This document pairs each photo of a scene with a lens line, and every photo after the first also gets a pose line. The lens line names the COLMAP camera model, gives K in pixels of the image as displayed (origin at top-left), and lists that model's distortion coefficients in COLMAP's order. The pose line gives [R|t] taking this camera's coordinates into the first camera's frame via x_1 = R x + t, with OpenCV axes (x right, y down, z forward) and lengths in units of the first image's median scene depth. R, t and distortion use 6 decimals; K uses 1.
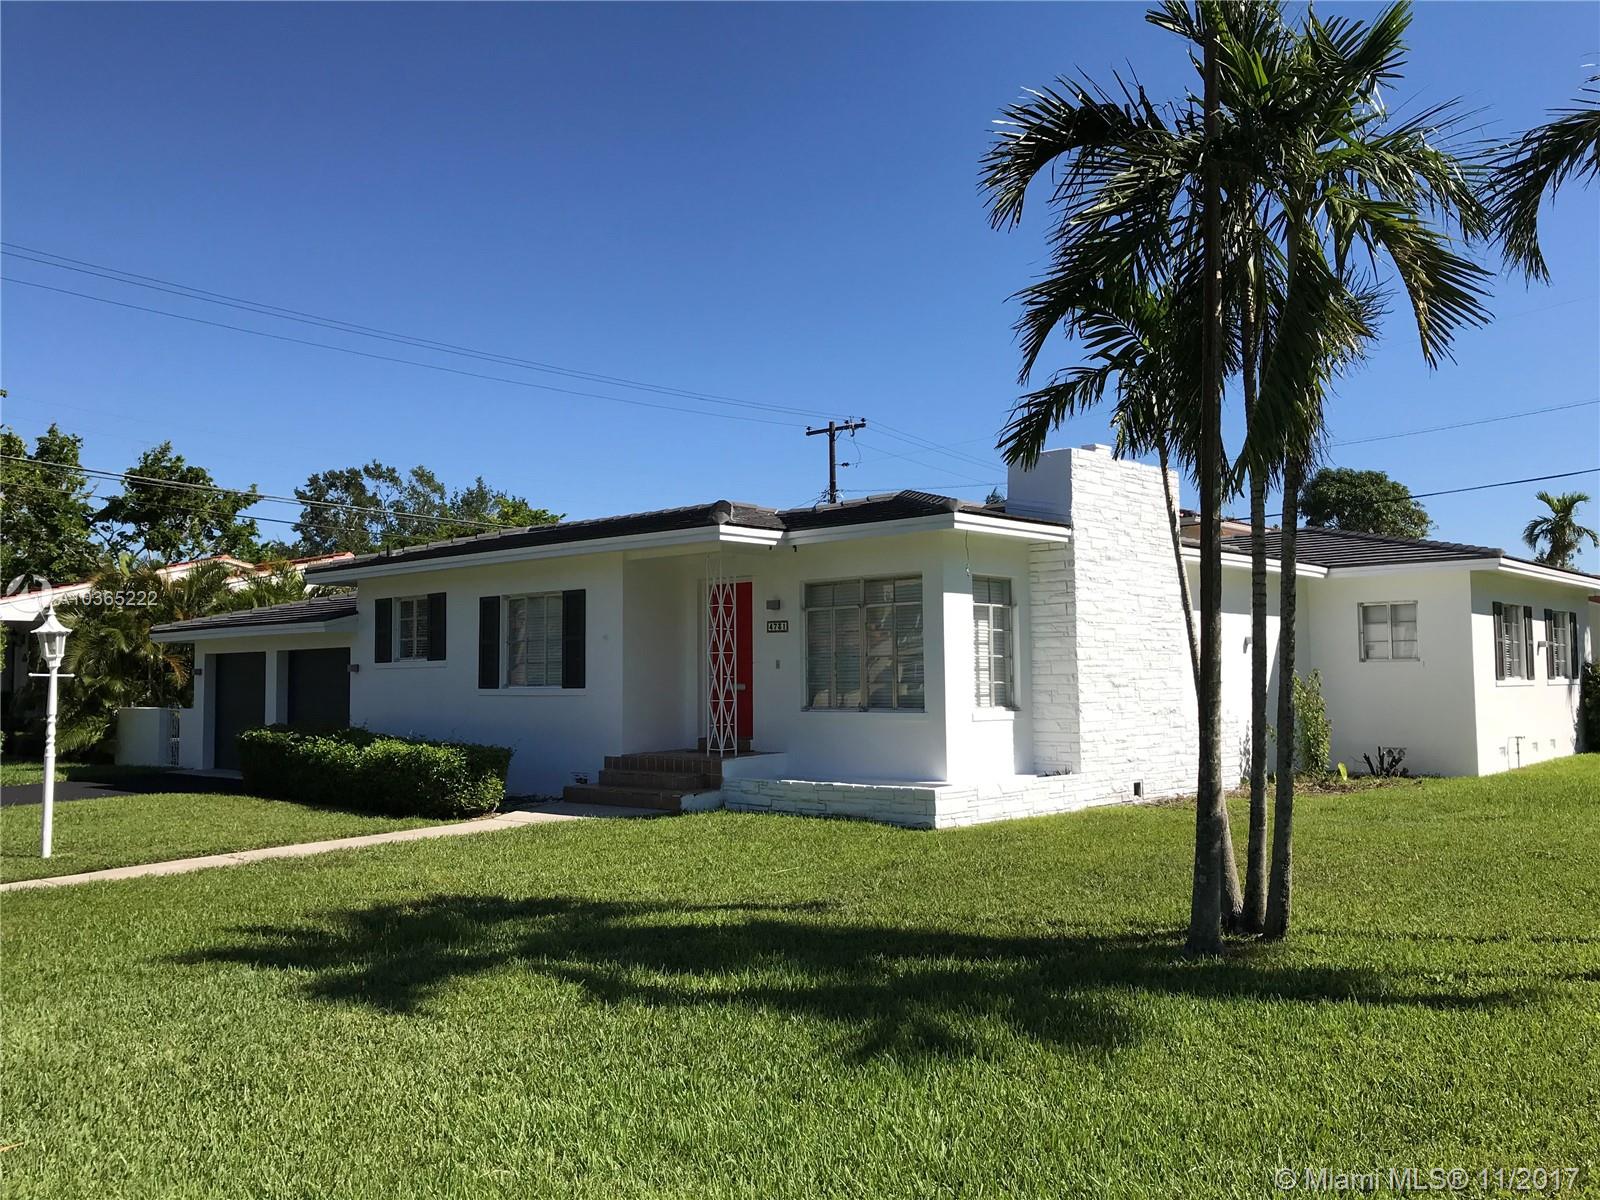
lens RADIAL K [[1301.7, 0, 817.7], [0, 1301.7, 585.5], [0, 0, 1]] dist [-0.004407, -0.018409]
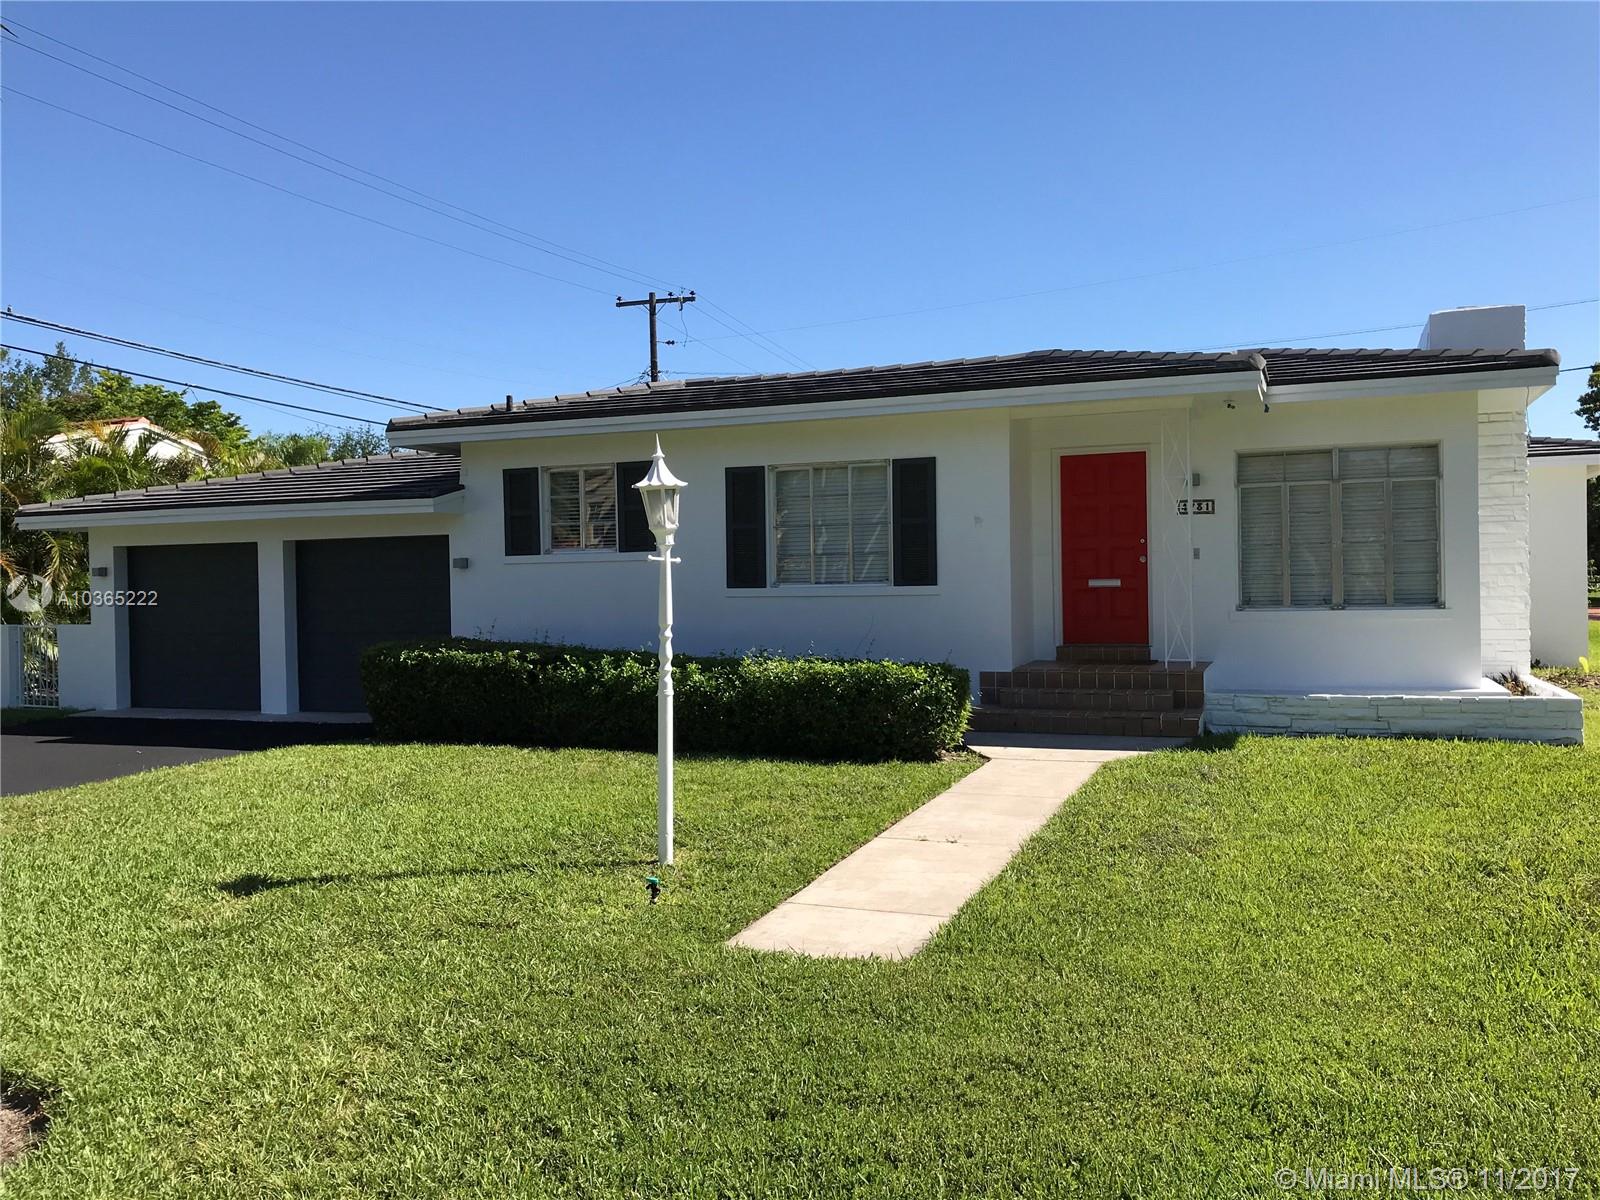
lens RADIAL K [[1327.1, 0, 799.3], [0, 1327.1, 594.6], [0, 0, 1]] dist [0.023296, -0.008019]
pose [[0.948116, -0.008643, 0.317807, -0.416064], [-0.015824, 0.997109, 0.074325, 0.022239], [-0.317530, -0.075498, 0.945238, 0.229201]]
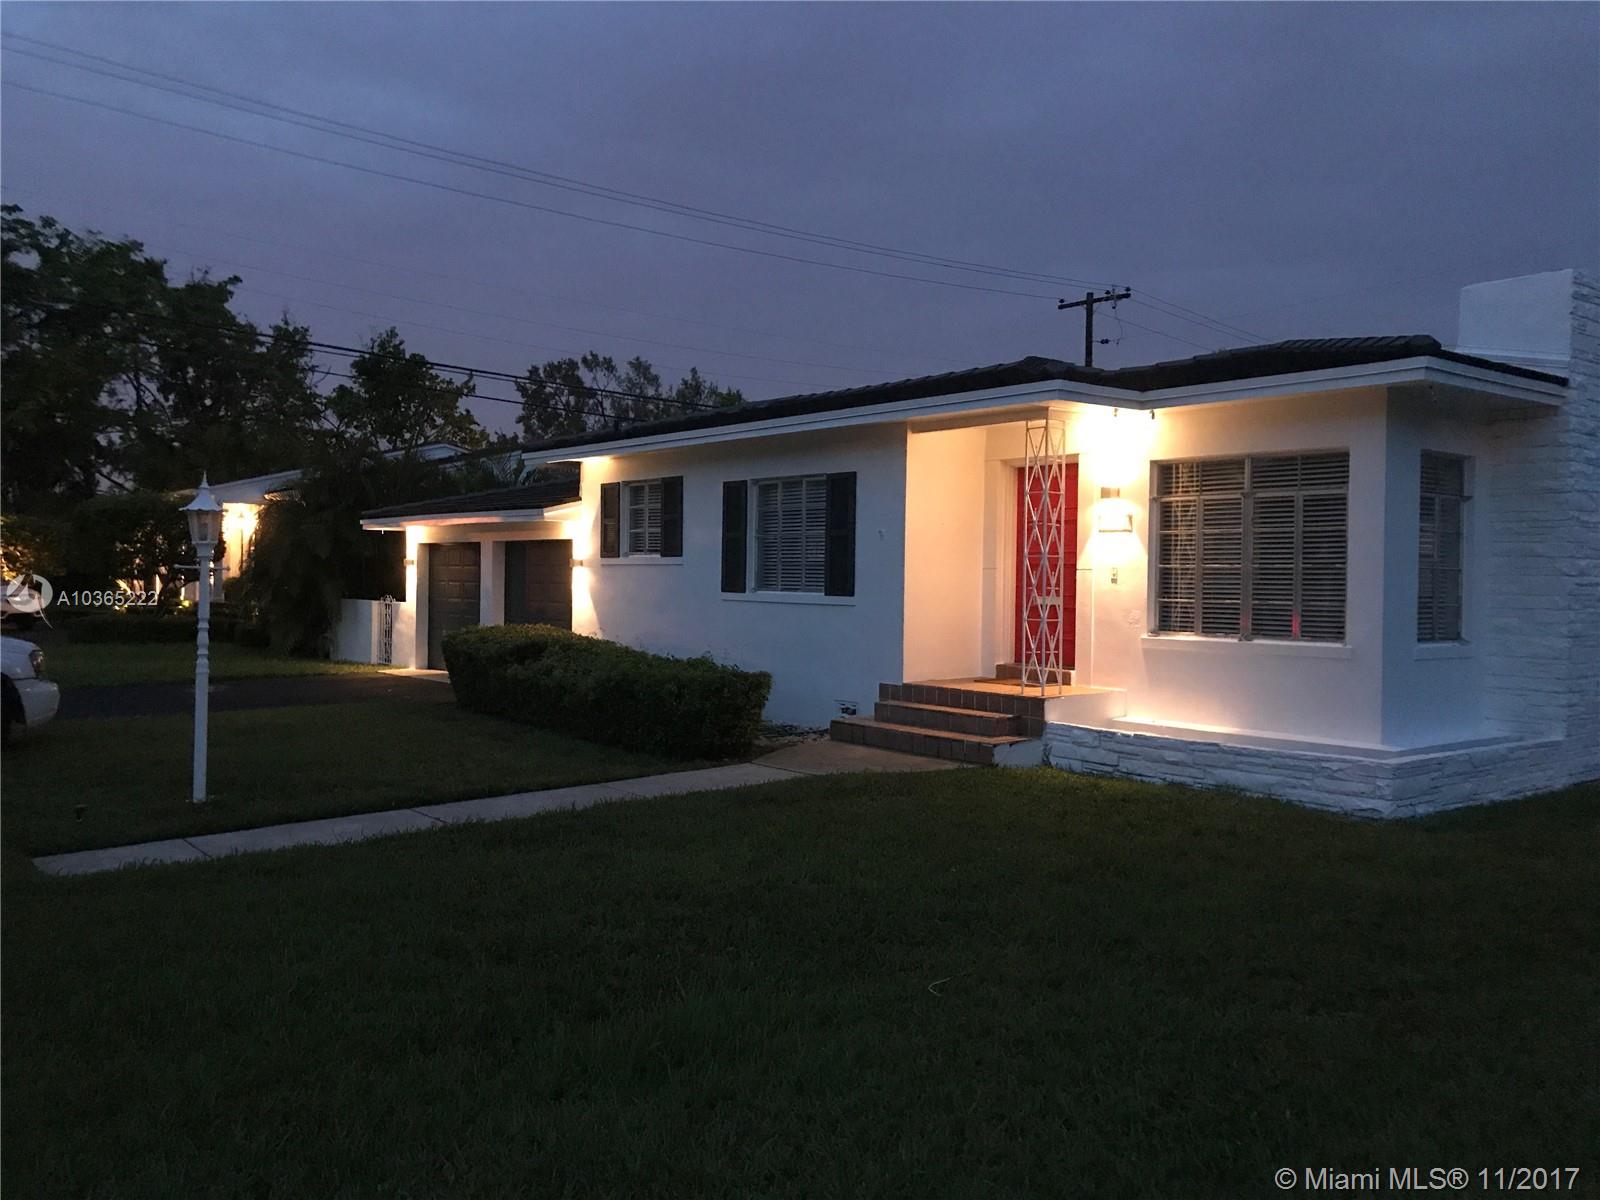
lens RADIAL K [[1299.5, 0, 791.4], [0, 1299.5, 589.8], [0, 0, 1]] dist [0.078758, -0.003205]
pose [[0.984380, 0.025318, -0.174224, -0.065117], [-0.010975, 0.996506, 0.082802, 0.008044], [0.175712, -0.079596, 0.981218, 0.177720]]
